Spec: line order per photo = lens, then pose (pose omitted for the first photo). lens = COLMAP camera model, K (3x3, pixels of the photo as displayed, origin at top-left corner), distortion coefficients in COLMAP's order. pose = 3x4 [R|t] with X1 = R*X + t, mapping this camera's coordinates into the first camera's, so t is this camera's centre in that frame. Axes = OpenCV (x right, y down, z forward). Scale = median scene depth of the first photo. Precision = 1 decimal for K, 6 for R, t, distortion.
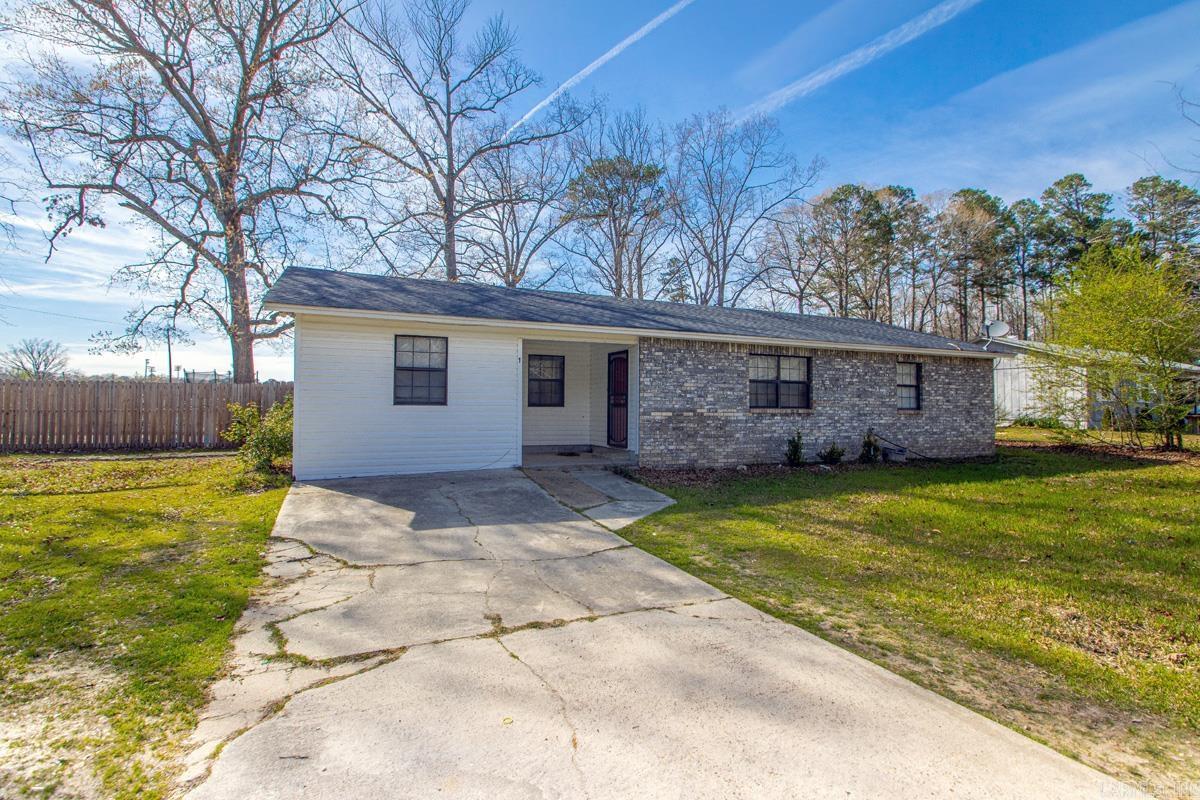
lens RADIAL K [[559.6, 0, 599.6], [0, 559.6, 398.3], [0, 0, 1]] dist [0.010580, -0.013671]
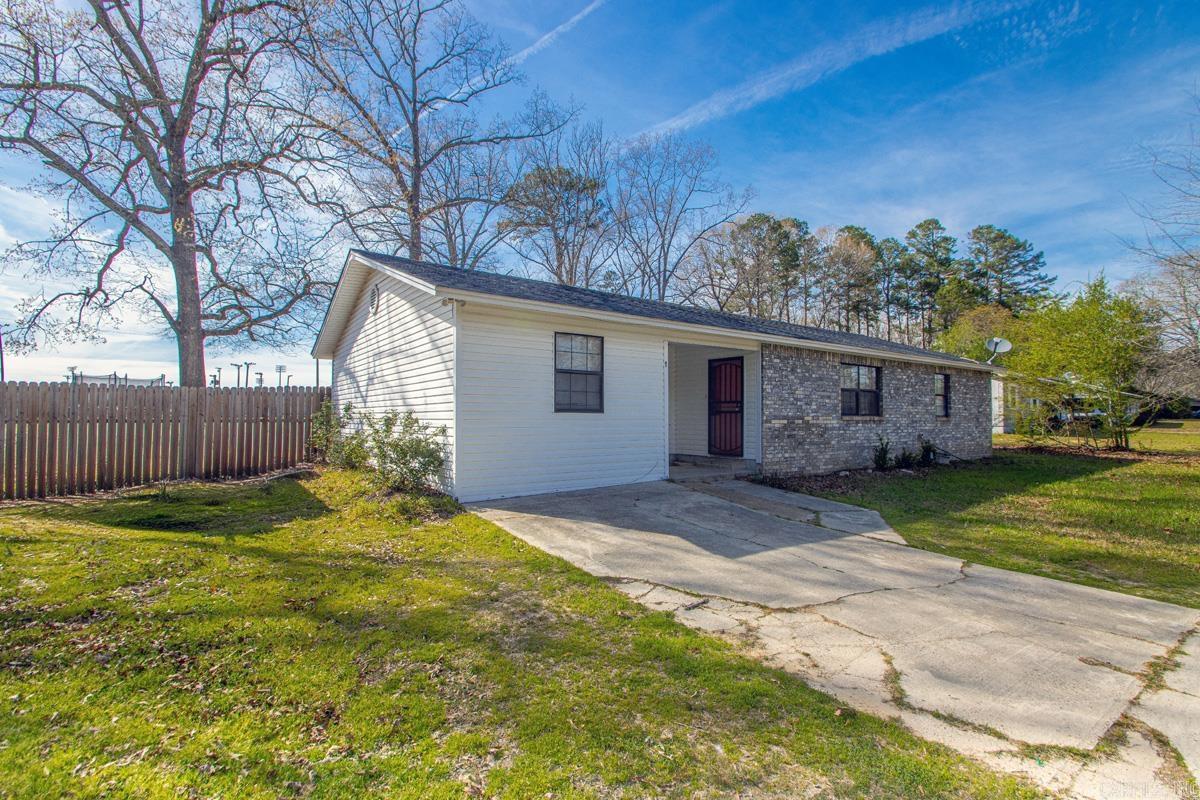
lens RADIAL K [[543.4, 0, 646.8], [0, 543.4, 411.0], [0, 0, 1]] dist [0.008729, -0.011263]
pose [[0.976853, -0.000169, 0.213911, -0.301934], [-0.001355, 0.999975, 0.006976, 0.002622], [-0.213907, -0.007105, 0.976828, 0.103593]]
